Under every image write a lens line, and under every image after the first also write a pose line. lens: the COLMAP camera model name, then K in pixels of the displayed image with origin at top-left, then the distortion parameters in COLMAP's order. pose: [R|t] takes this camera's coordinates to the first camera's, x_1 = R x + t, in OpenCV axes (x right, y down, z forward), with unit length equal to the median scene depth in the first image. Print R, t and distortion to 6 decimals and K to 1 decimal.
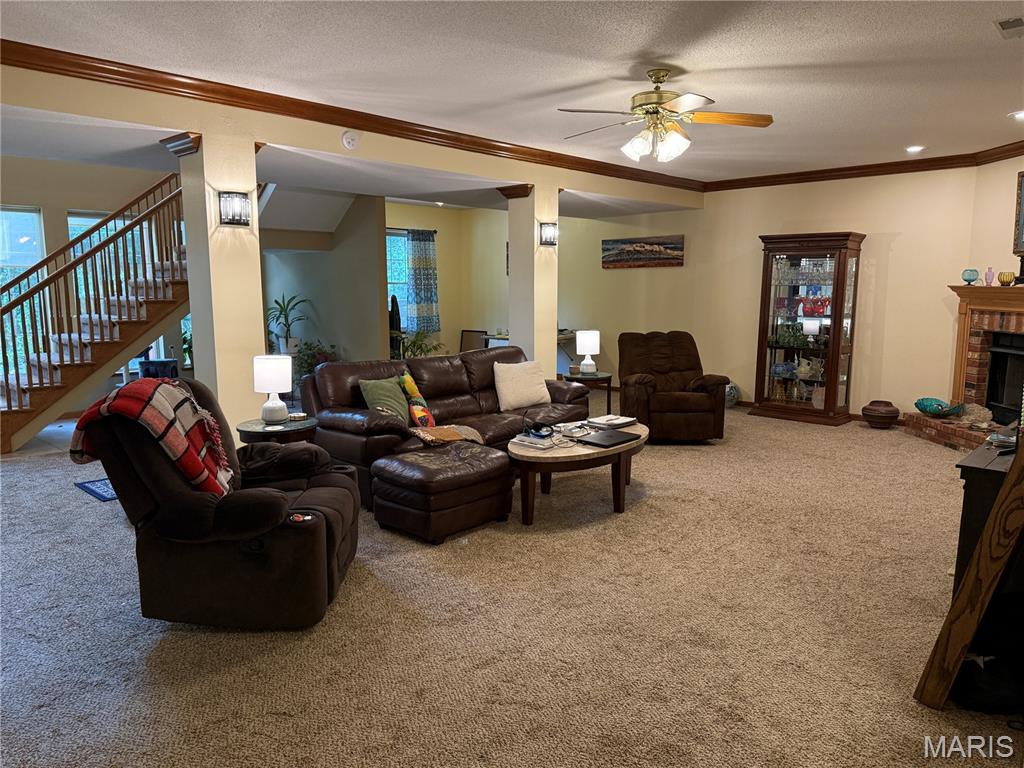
lens RADIAL K [[726.7, 0, 514.6], [0, 726.7, 384.6], [0, 0, 1]] dist [0.051724, -0.059733]
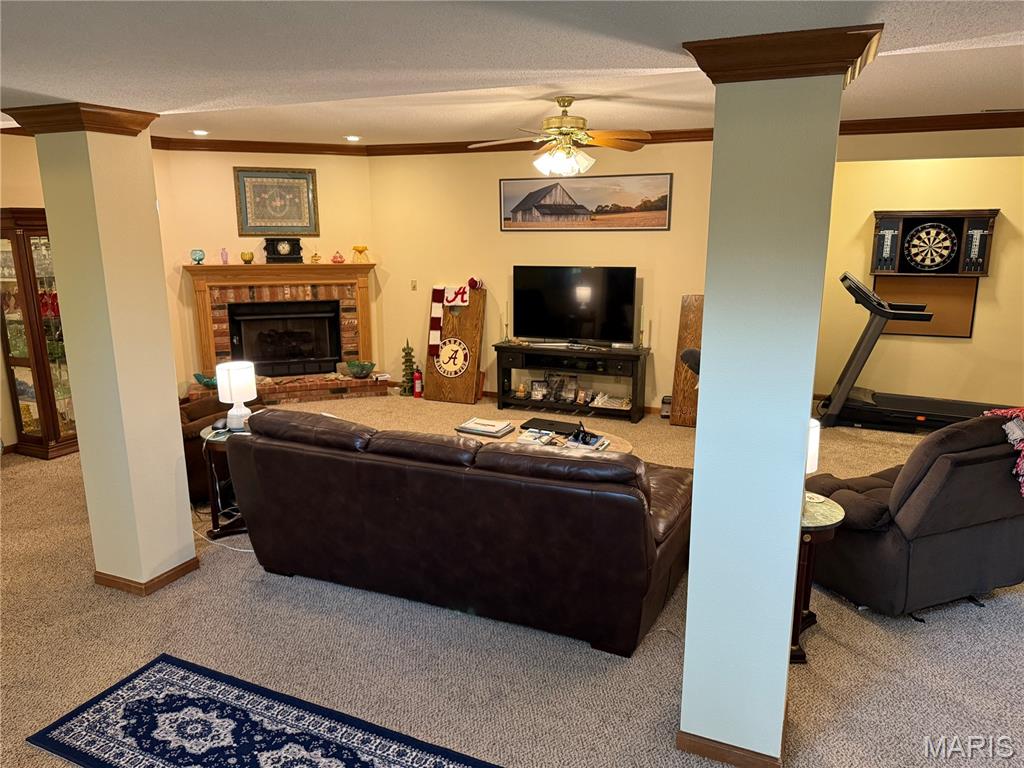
lens RADIAL K [[726.7, 0, 514.3], [0, 726.7, 384.6], [0, 0, 1]] dist [0.051724, -0.059733]
pose [[-0.272623, -0.215216, 0.937741, -0.591199], [0.143324, 0.954701, 0.260776, -0.188578], [-0.951386, 0.205494, -0.229428, 0.870237]]
